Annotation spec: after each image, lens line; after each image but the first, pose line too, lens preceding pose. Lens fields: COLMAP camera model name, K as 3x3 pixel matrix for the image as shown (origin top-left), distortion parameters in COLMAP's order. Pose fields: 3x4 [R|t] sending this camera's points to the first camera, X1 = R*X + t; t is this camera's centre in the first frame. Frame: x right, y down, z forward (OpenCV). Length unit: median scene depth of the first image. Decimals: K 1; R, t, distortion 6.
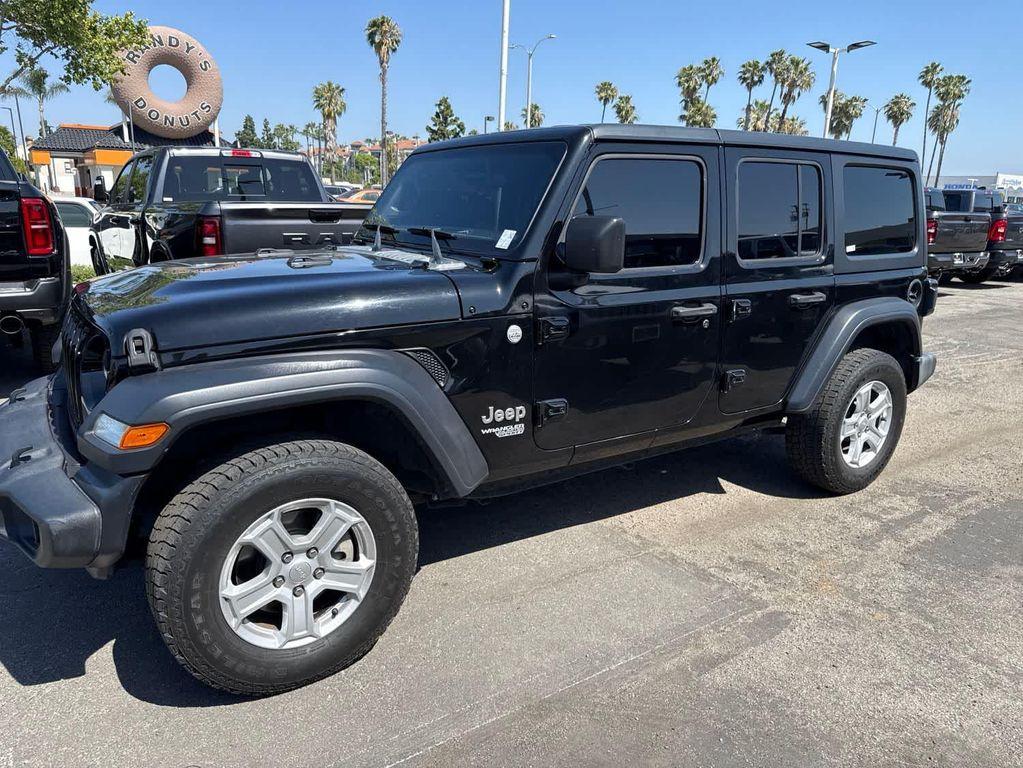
lens RADIAL K [[737.8, 0, 507.8], [0, 737.8, 346.5], [0, 0, 1]] dist [0.003249, -0.031003]
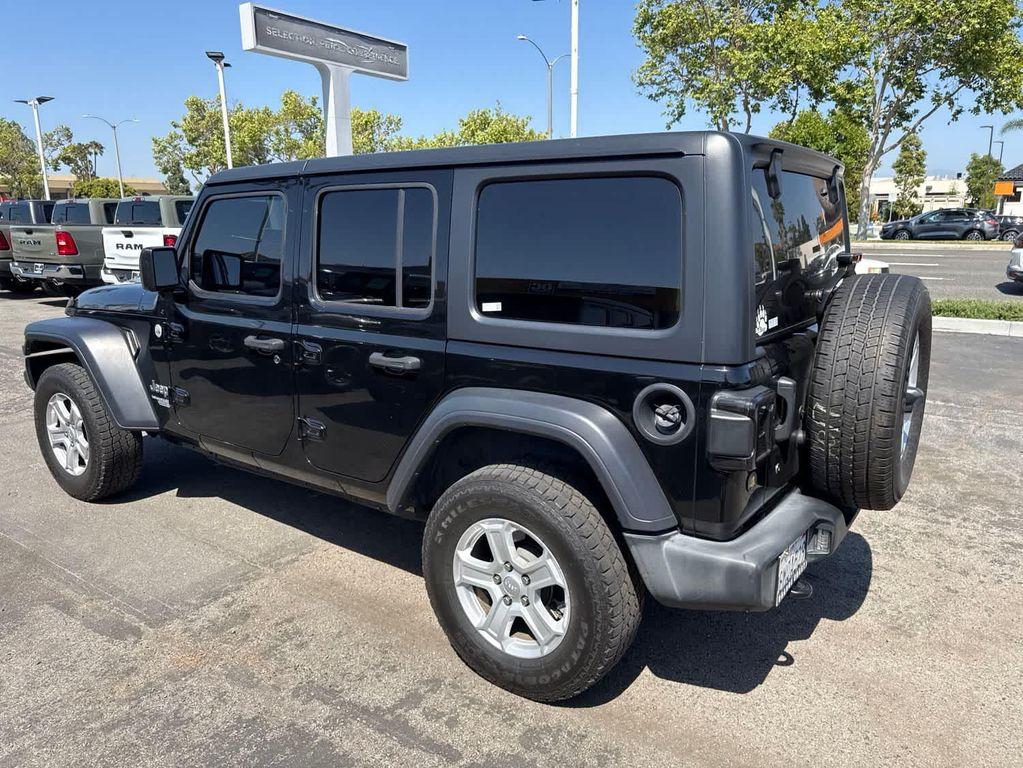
lens RADIAL K [[739.3, 0, 515.0], [0, 739.3, 344.6], [0, 0, 1]] dist [0.025061, -0.032943]
pose [[0.359955, 0.134788, -0.923182, 1.184989], [-0.177539, 0.981324, 0.074054, -0.165019], [0.915922, 0.137244, 0.377163, 0.841769]]
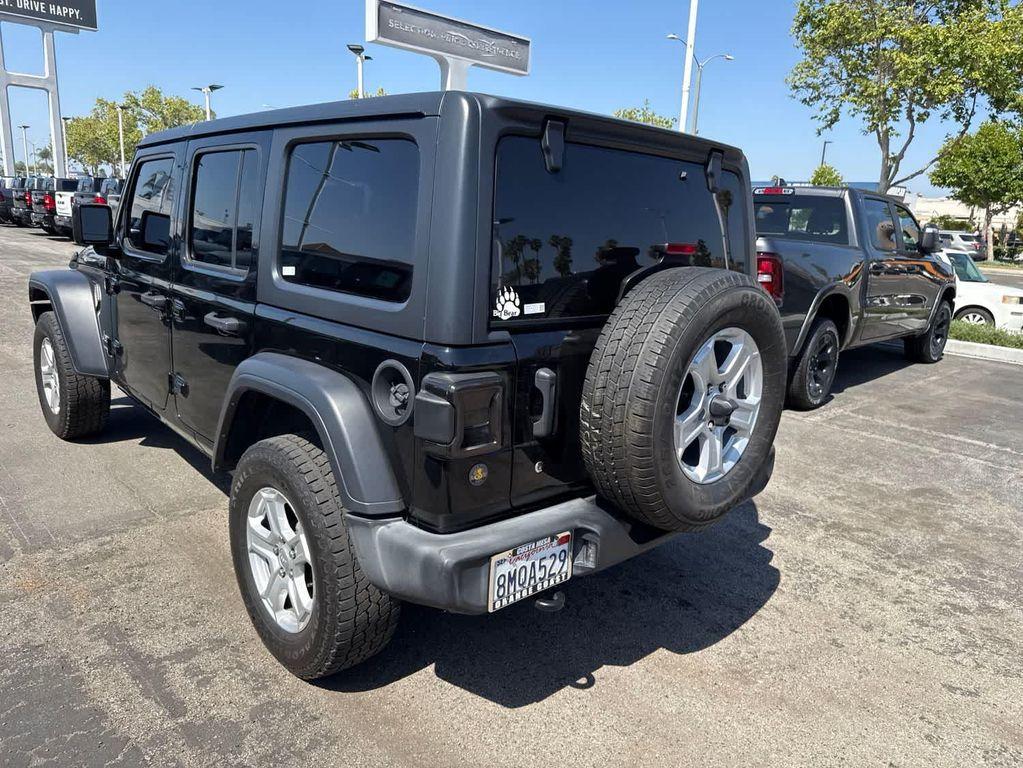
lens RADIAL K [[738.0, 0, 520.3], [0, 738.0, 355.9], [0, 0, 1]] dist [0.032985, -0.035257]
pose [[0.168239, 0.170339, -0.970917, 1.243694], [-0.248424, 0.960492, 0.125463, -0.210120], [0.953929, 0.220091, 0.203908, 1.169640]]
